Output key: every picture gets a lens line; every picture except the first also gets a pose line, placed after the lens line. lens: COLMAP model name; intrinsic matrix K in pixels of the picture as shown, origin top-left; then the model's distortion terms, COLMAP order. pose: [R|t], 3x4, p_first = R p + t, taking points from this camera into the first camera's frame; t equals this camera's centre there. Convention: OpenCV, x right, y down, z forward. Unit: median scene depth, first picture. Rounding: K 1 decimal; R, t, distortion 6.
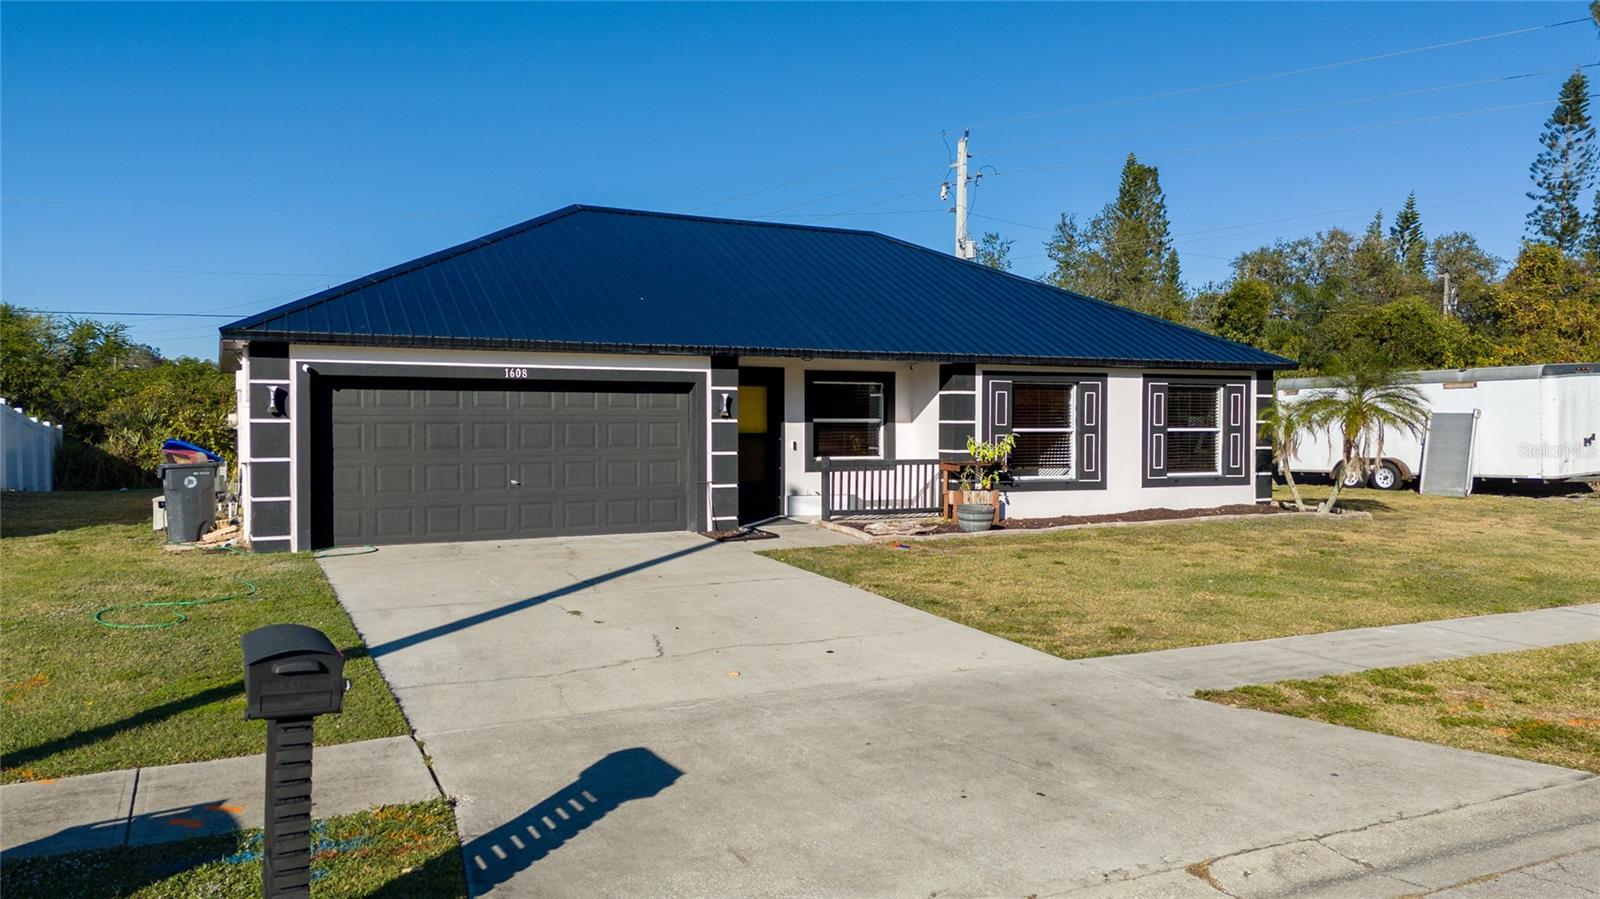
lens RADIAL K [[1151.6, 0, 800.0], [0, 1151.6, 449.5], [0, 0, 1]] dist [0.081965, -0.093710]
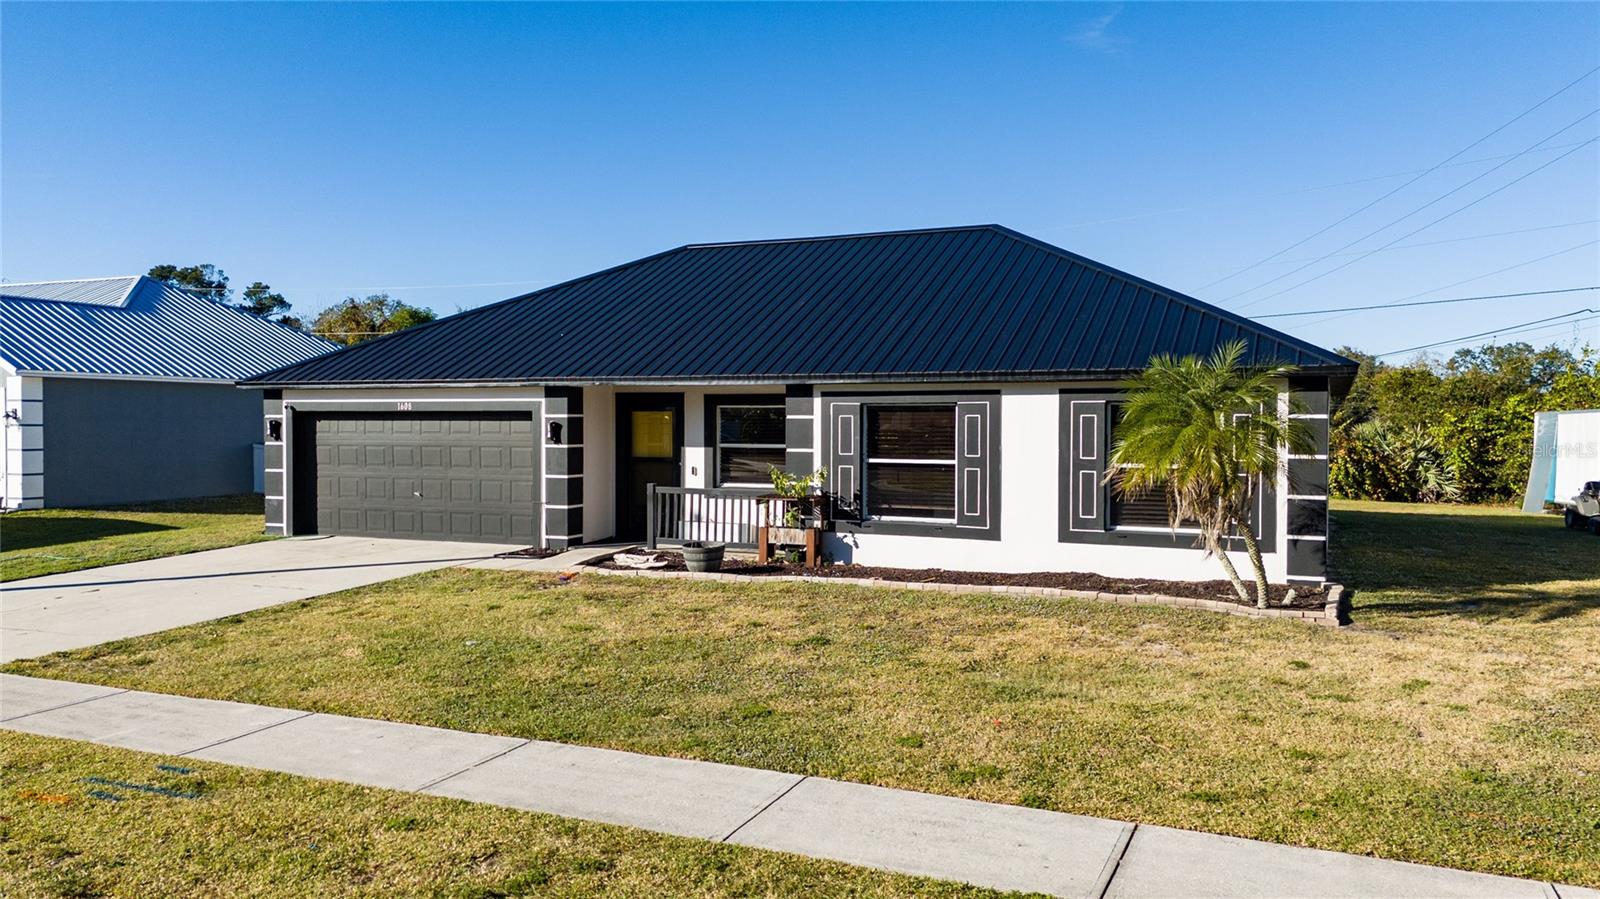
lens RADIAL K [[1151.6, 0, 800.0], [0, 1151.6, 449.5], [0, 0, 1]] dist [0.081965, -0.093710]
pose [[0.644974, 0.019215, -0.763963, 0.810528], [-0.019599, 0.999771, 0.008600, -0.031824], [0.763953, 0.009426, 0.645203, 0.427011]]
